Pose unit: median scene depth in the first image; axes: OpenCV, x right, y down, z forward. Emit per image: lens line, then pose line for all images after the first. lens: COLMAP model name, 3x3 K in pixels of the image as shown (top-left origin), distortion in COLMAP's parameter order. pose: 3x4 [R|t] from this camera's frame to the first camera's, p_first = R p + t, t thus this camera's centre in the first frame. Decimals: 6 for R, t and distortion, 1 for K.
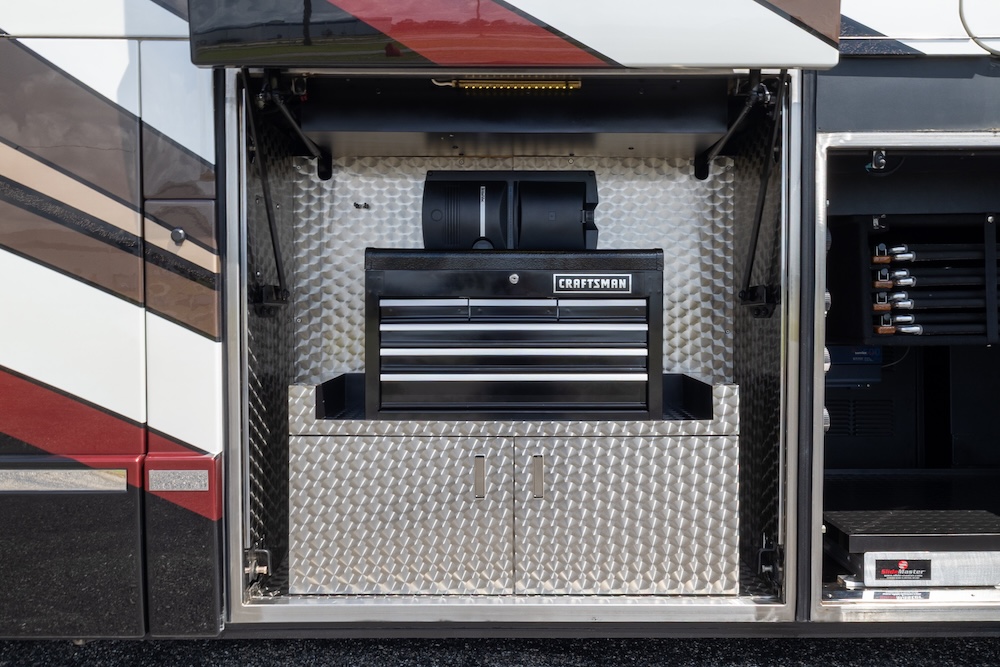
lens RADIAL K [[796.3, 0, 500.0], [0, 796.3, 333.5], [0, 0, 1]] dist [0.001615, -0.000293]
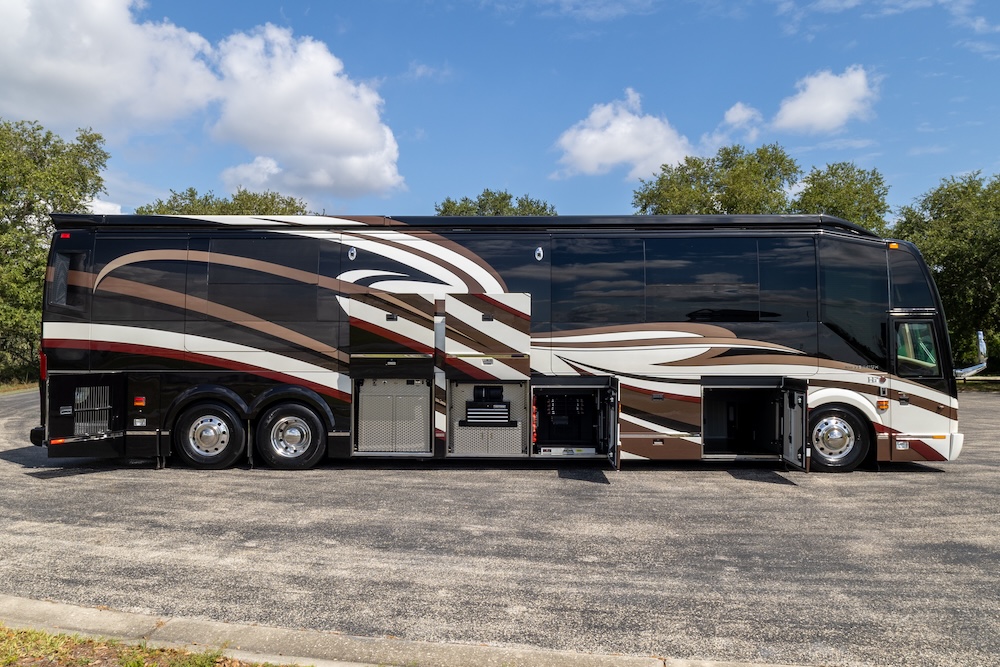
lens RADIAL K [[796.3, 0, 500.0], [0, 796.3, 333.5], [0, 0, 1]] dist [0.001615, -0.000293]
pose [[0.999742, 0.004583, -0.022240, 0.259707], [-0.006038, 0.997814, -0.065814, -0.231309], [0.021890, 0.065931, 0.997584, -5.592774]]
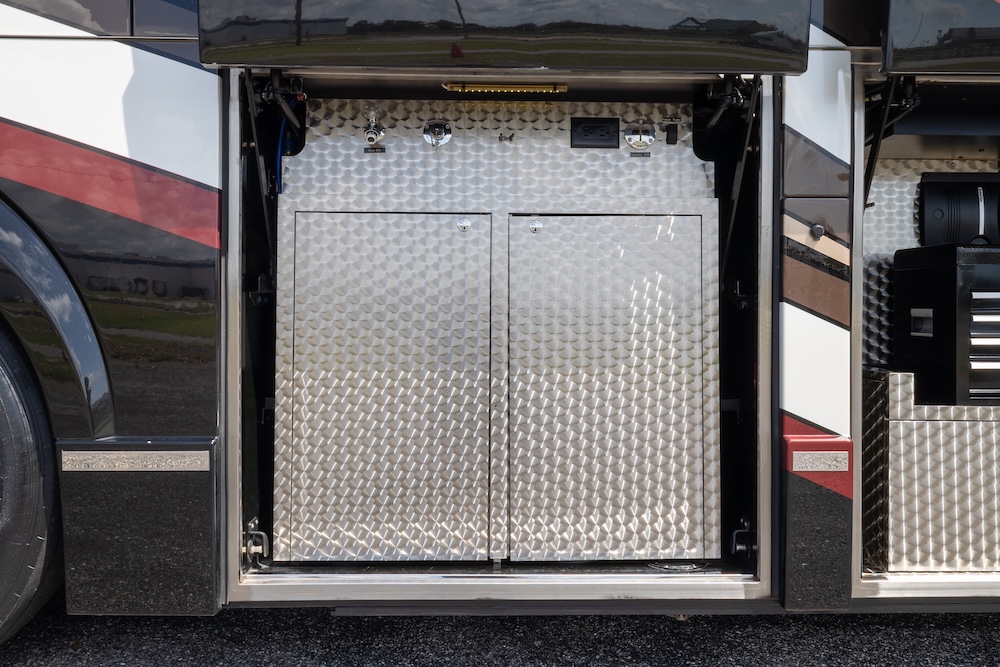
lens RADIAL K [[745.6, 0, 499.3], [0, 745.6, 298.7], [0, 0, 1]] dist [0.137559, -0.247482]
pose [[0.999832, 0.005597, 0.017433, -0.777144], [-0.005070, 0.999533, -0.030126, -0.000017], [-0.017594, 0.030033, 0.999394, -0.003333]]
